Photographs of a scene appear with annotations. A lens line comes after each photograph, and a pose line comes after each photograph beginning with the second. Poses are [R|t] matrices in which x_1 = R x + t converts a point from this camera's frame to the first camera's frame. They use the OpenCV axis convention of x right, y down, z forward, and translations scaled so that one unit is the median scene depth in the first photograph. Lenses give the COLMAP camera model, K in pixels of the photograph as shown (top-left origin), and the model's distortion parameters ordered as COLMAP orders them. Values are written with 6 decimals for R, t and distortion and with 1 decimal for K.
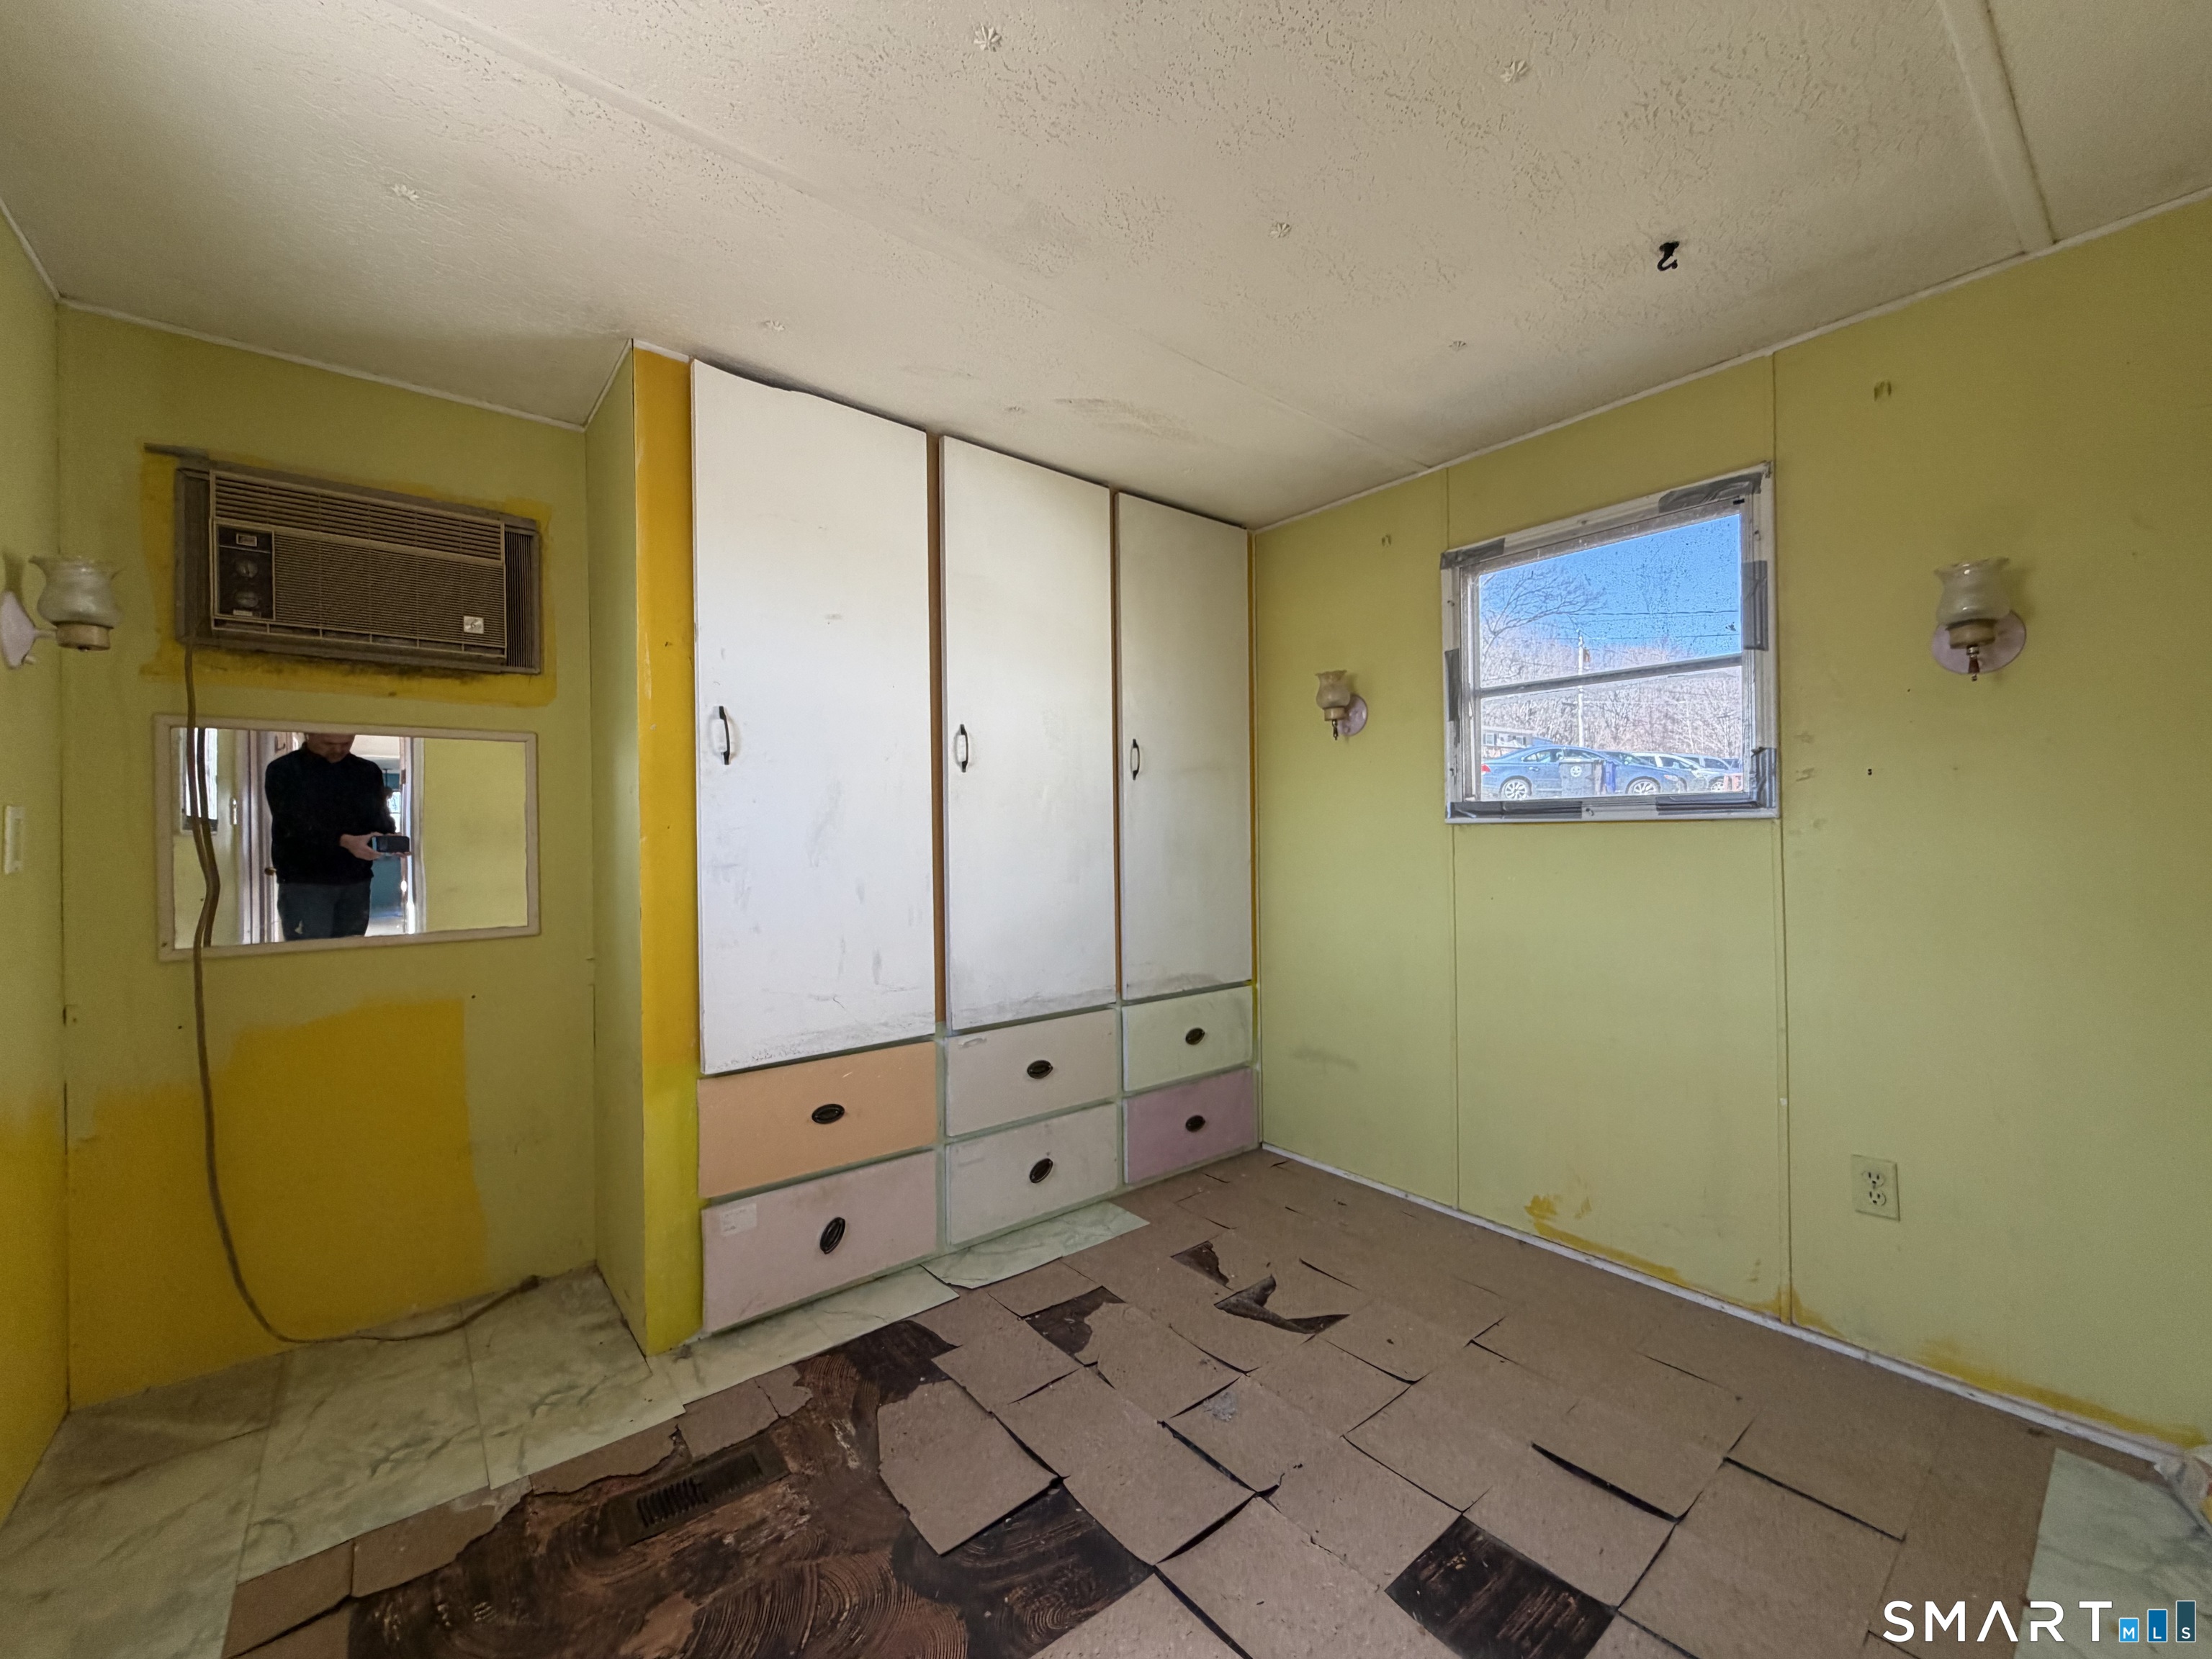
lens RADIAL K [[880.8, 0, 1100.7], [0, 880.8, 833.2], [0, 0, 1]] dist [0.000072, -0.000126]
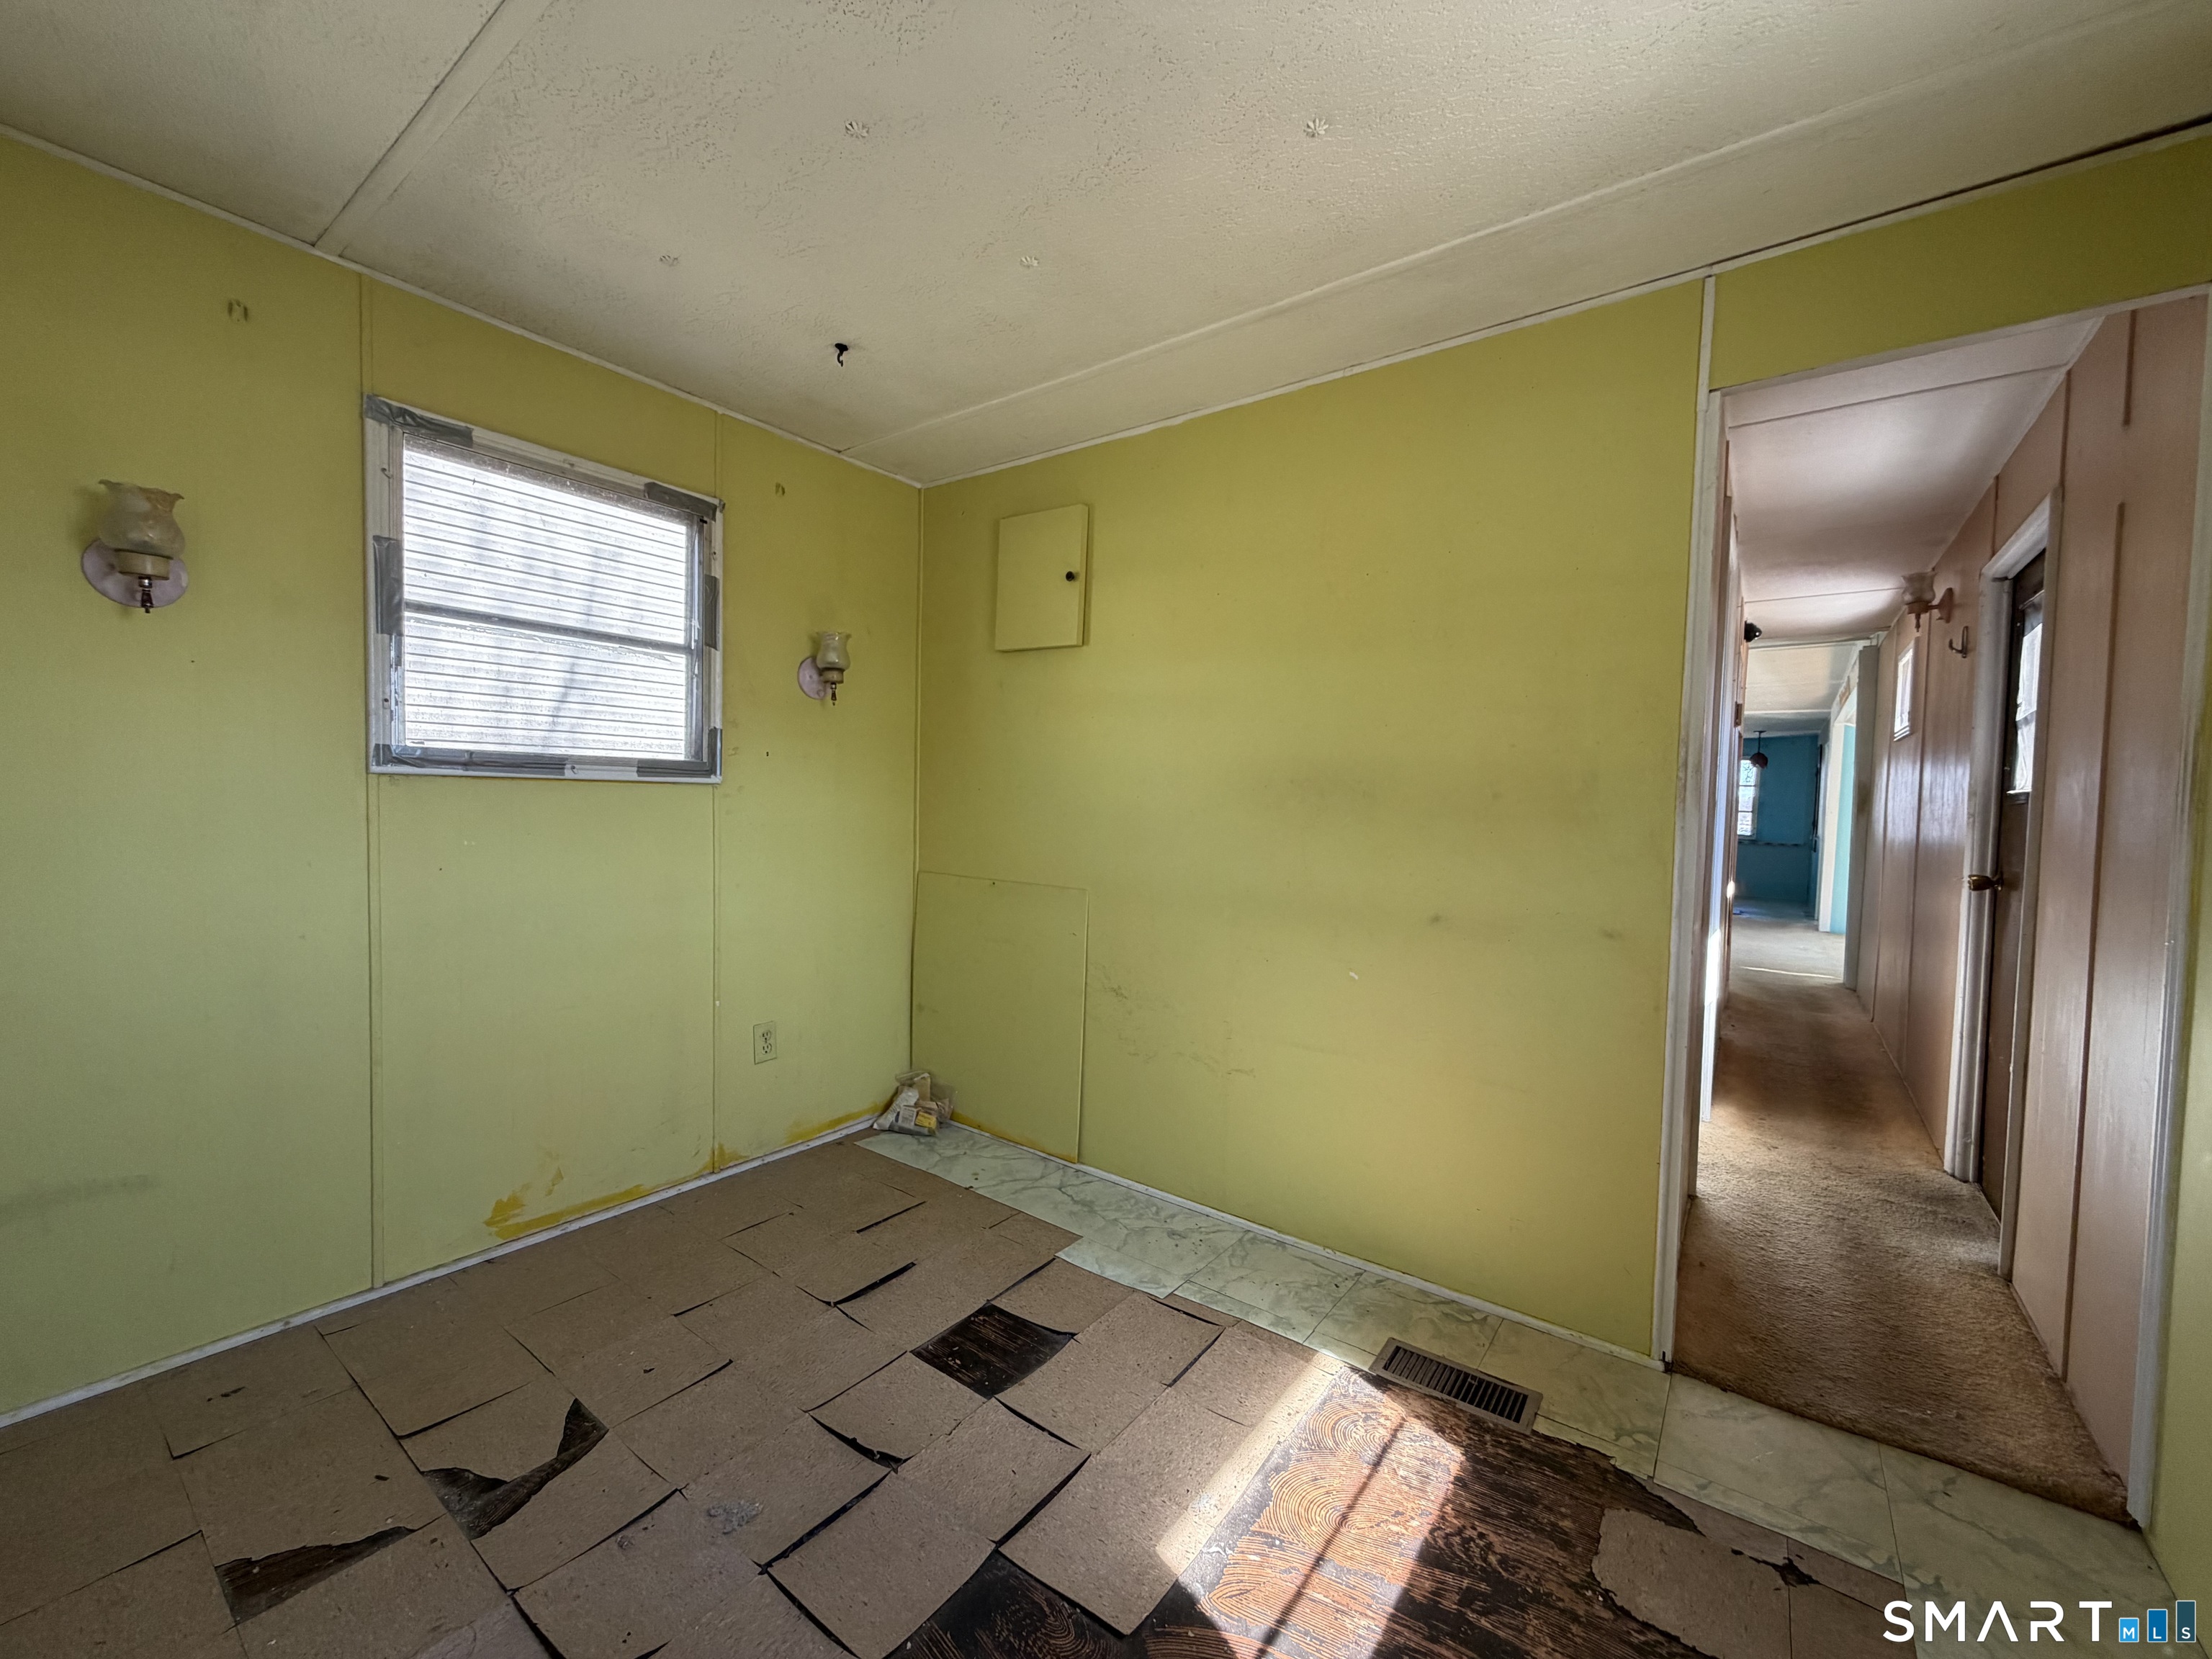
lens RADIAL K [[880.8, 0, 1104.5], [0, 880.8, 833.2], [0, 0, 1]] dist [0.000072, -0.000126]
pose [[-0.245958, -0.031853, 0.968757, -0.601951], [-0.022592, 0.999377, 0.027124, 0.006889], [-0.969017, -0.015215, -0.246525, 0.764824]]
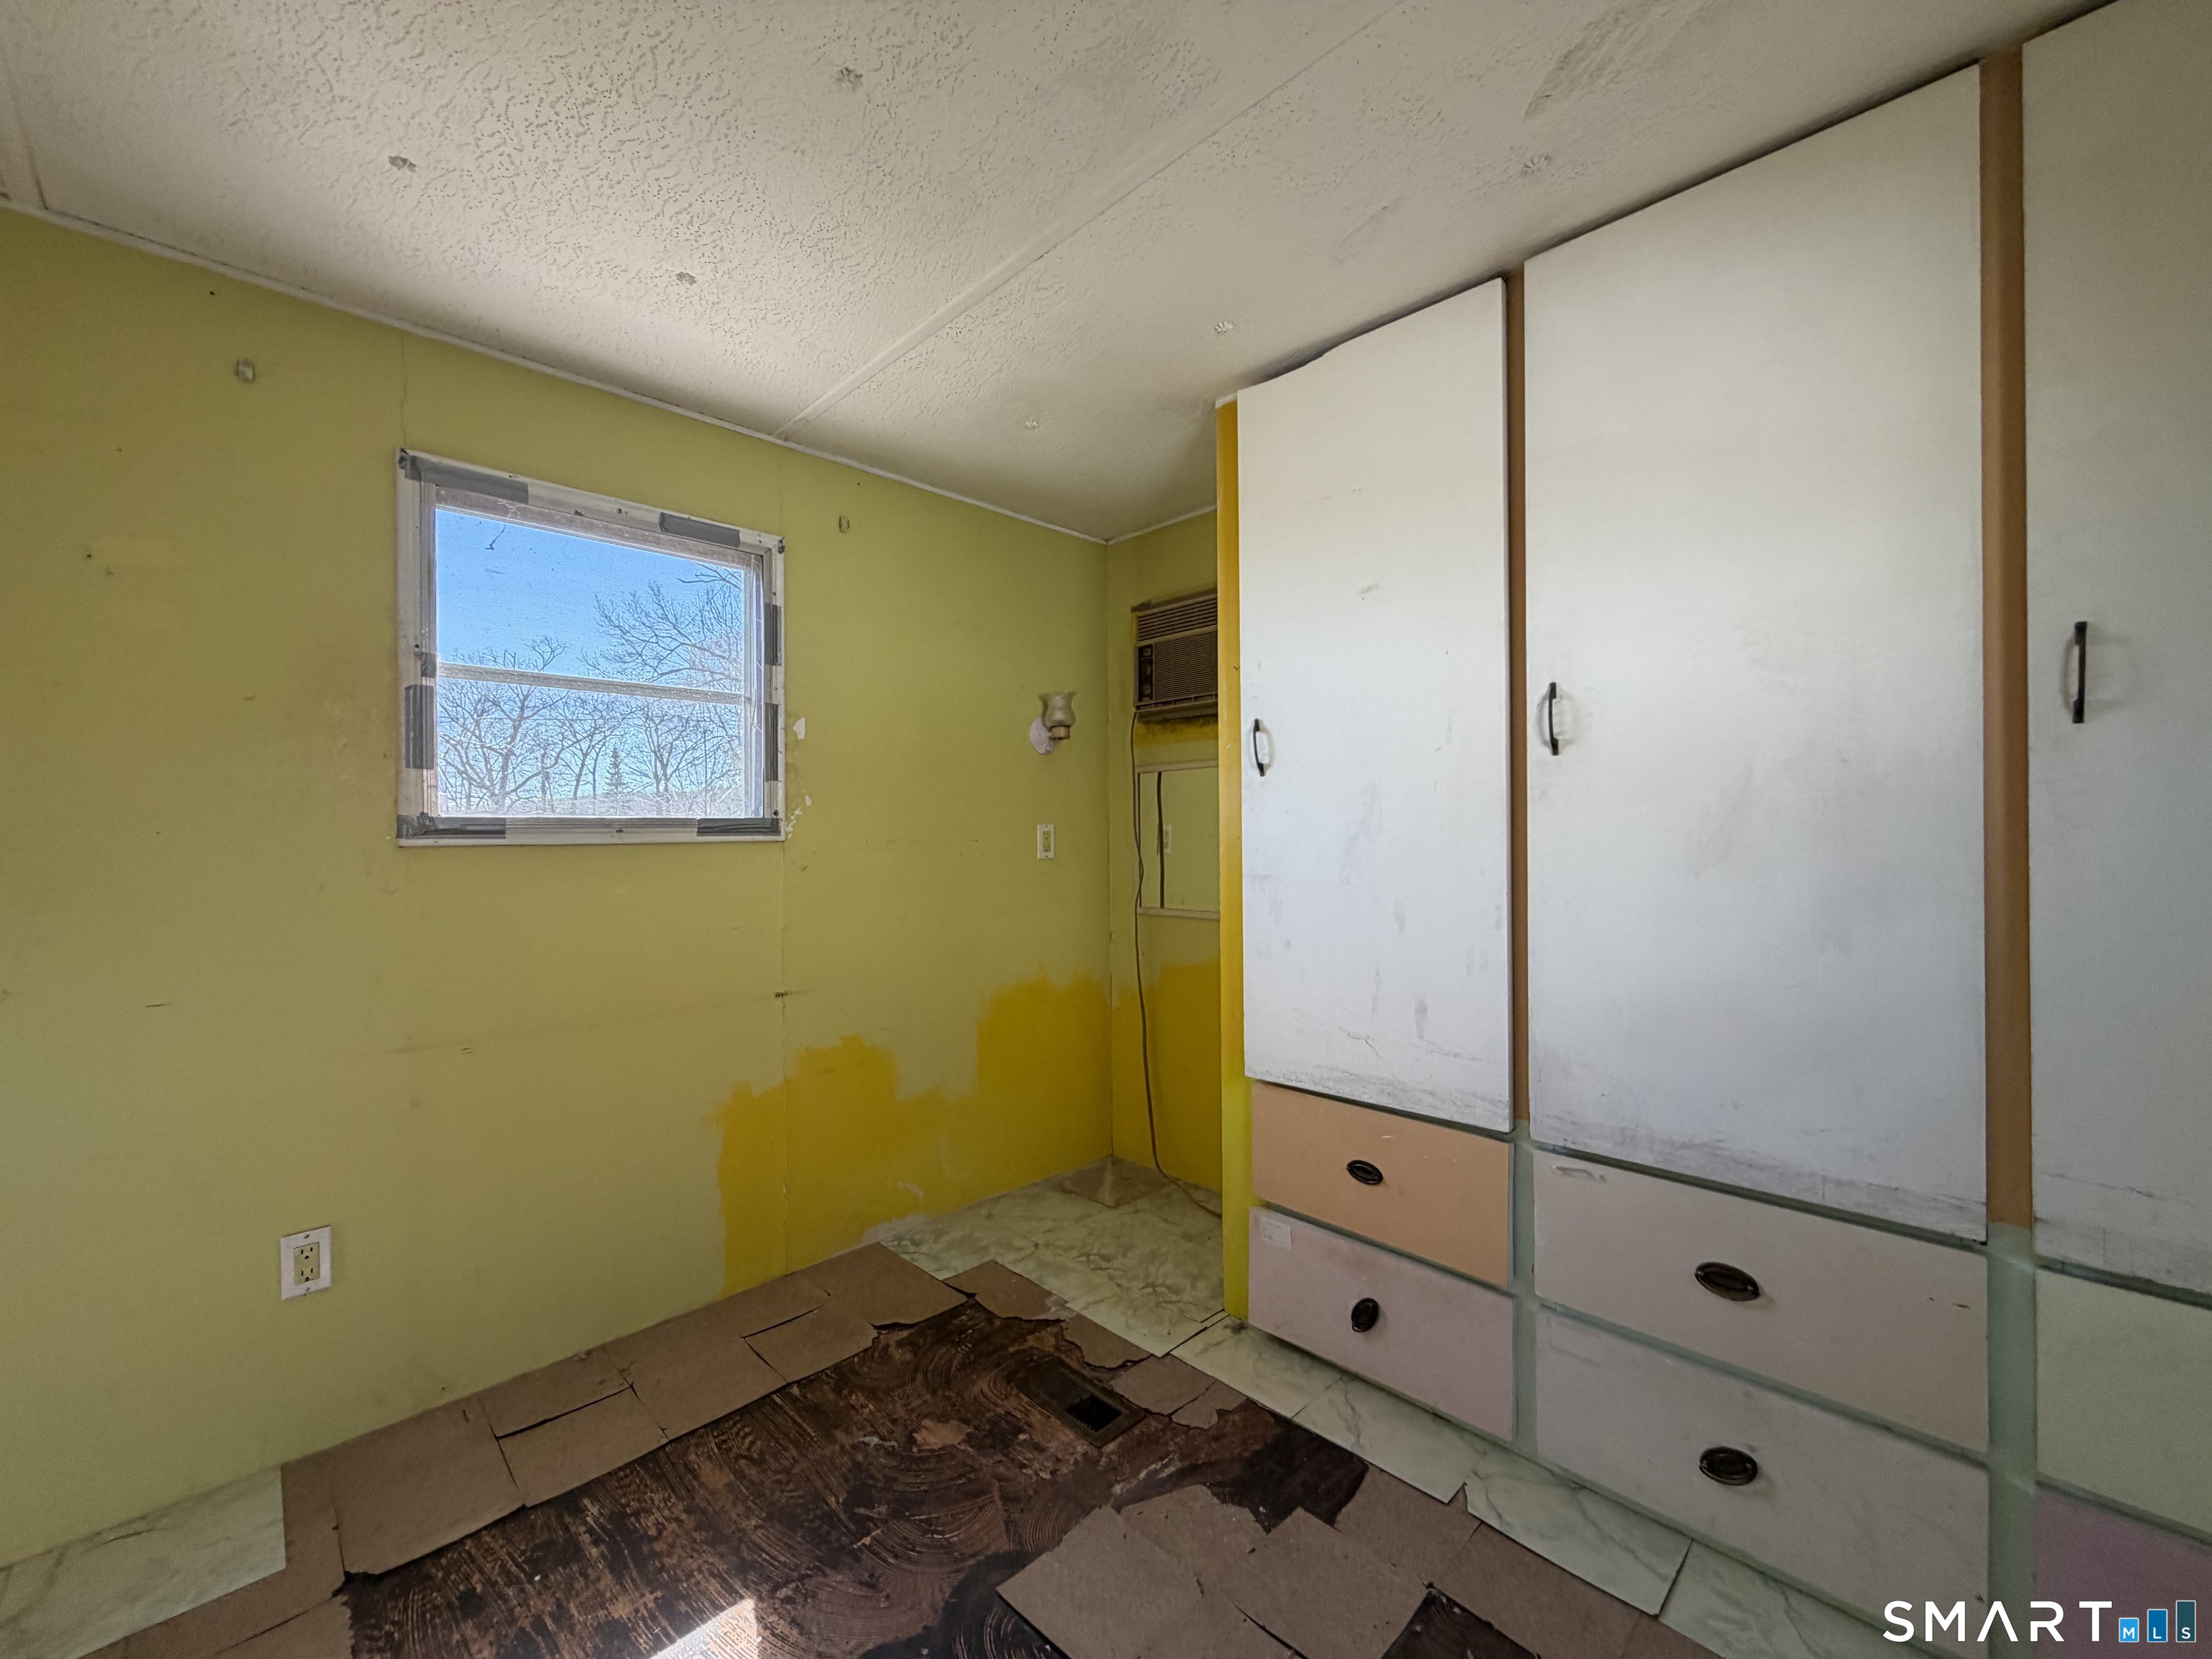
lens RADIAL K [[880.8, 0, 1104.8], [0, 880.8, 832.8], [0, 0, 1]] dist [0.000072, -0.000126]
pose [[0.093123, 0.011084, -0.995593, 0.551306], [0.009414, 0.999884, 0.012013, -0.026546], [0.995610, -0.010491, 0.093008, 0.714009]]
